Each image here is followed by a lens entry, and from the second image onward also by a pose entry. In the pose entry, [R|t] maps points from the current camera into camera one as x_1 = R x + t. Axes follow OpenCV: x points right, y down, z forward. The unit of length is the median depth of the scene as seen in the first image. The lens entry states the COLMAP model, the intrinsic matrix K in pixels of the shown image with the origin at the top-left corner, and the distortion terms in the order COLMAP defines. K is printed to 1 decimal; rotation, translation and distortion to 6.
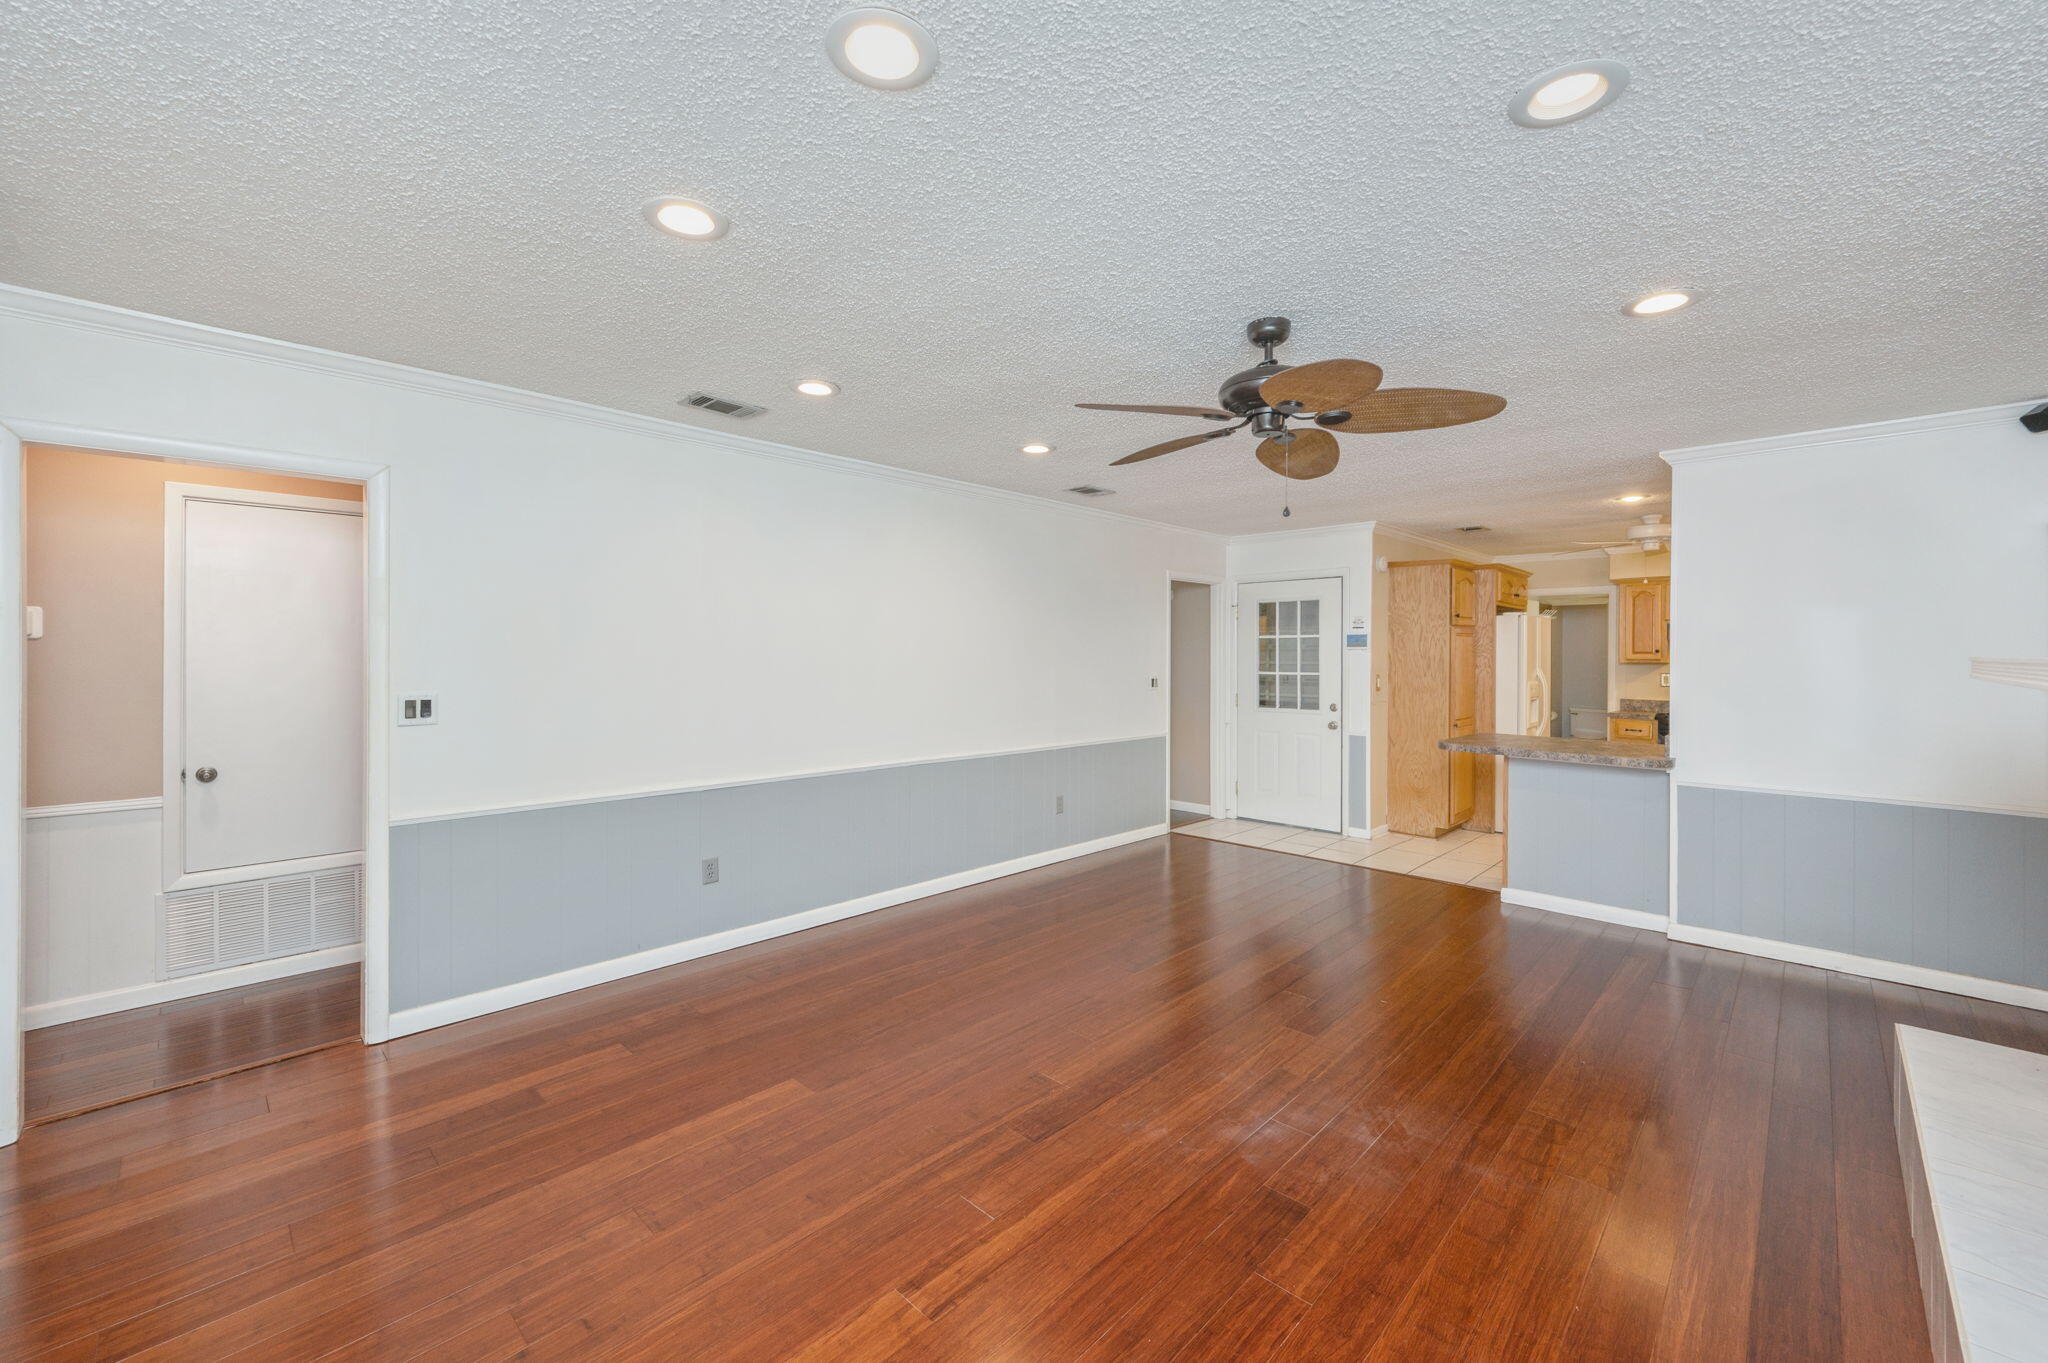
lens RADIAL K [[823.0, 0, 1043.3], [0, 823.0, 644.5], [0, 0, 1]] dist [0.000690, 0.000234]
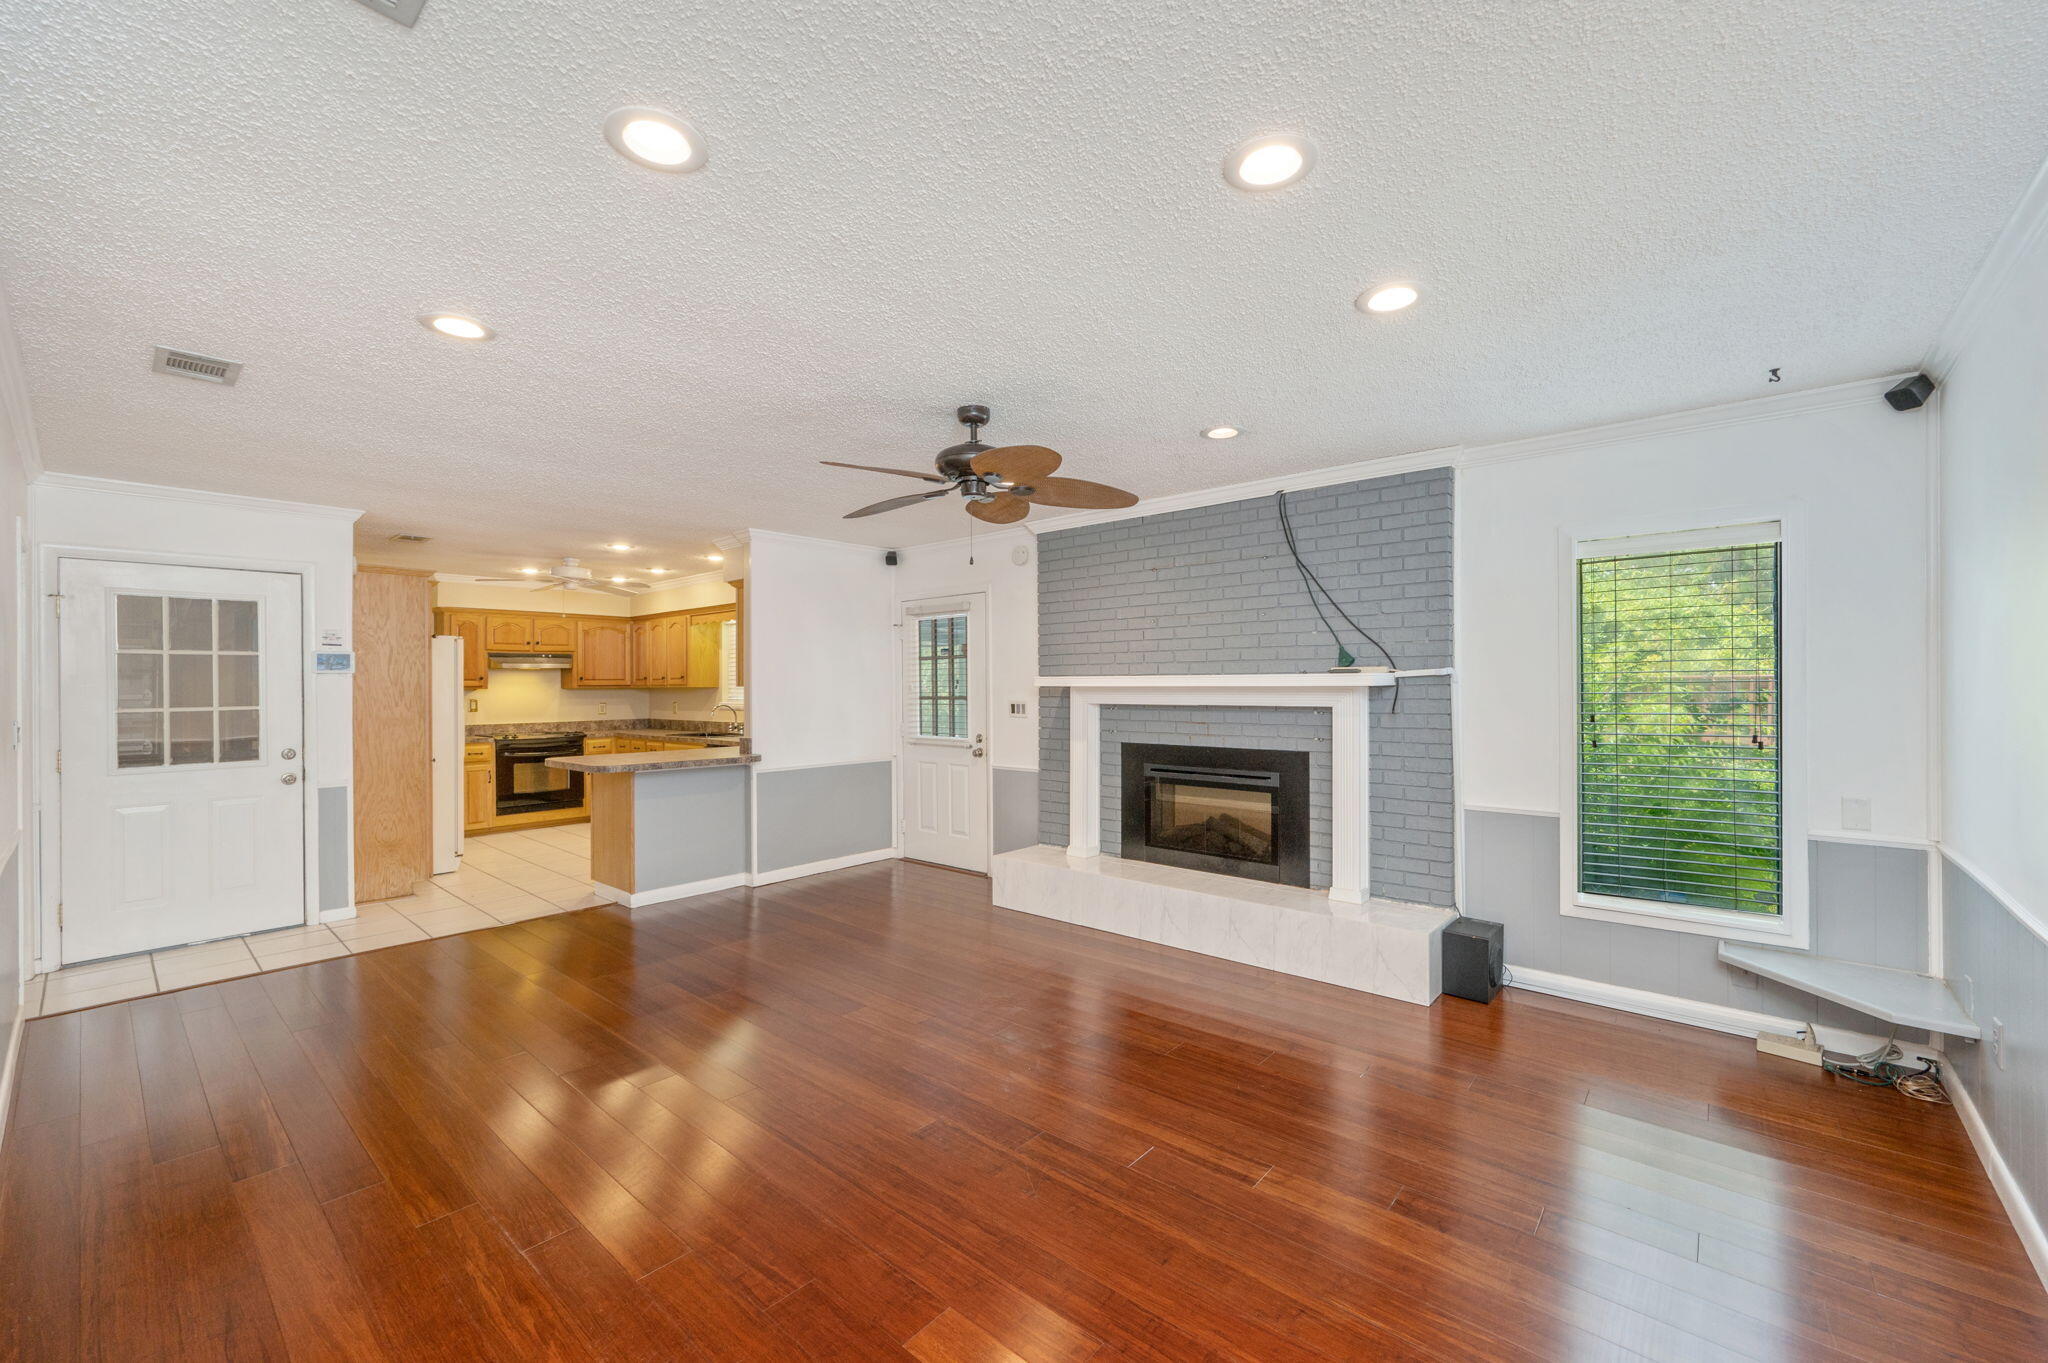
lens RADIAL K [[806.6, 0, 1024.0], [0, 806.6, 681.5], [0, 0, 1]] dist [0.000790, 0.000034]
pose [[-0.045069, 0.001489, 0.998983, -0.389539], [-0.008542, 0.999962, -0.001876, 0.009260], [-0.998947, -0.008618, -0.045054, 0.398787]]
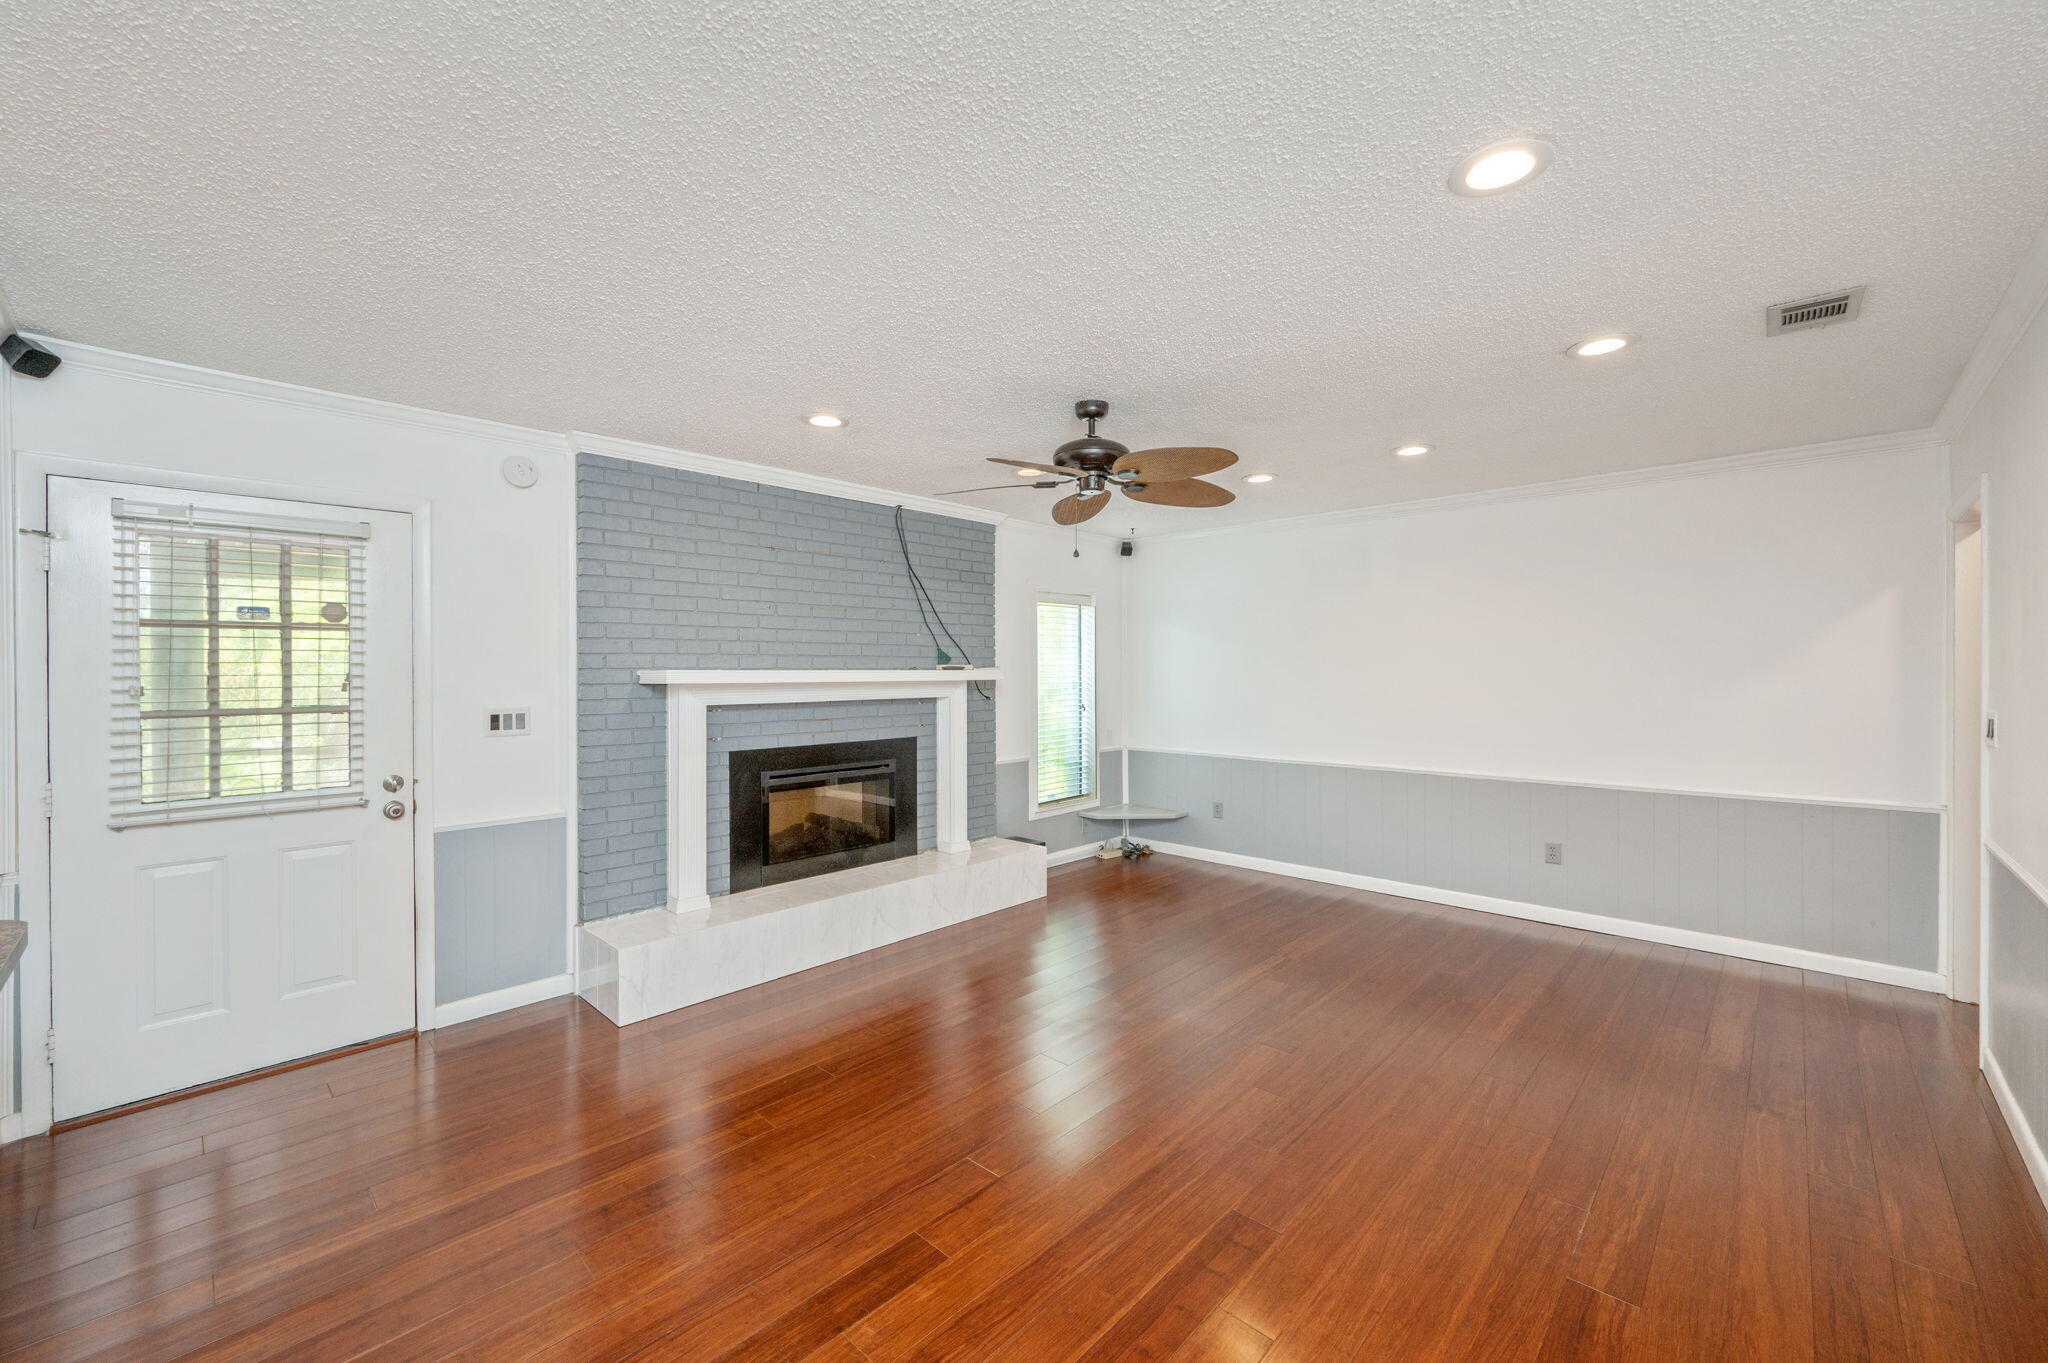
lens RADIAL K [[806.6, 0, 1024.0], [0, 806.6, 681.5], [0, 0, 1]] dist [0.000790, 0.000034]
pose [[-0.999921, 0.006214, 0.010906, 0.147822], [0.006147, 0.999962, -0.006156, 0.016206], [-0.010944, -0.006088, -0.999922, 0.901576]]
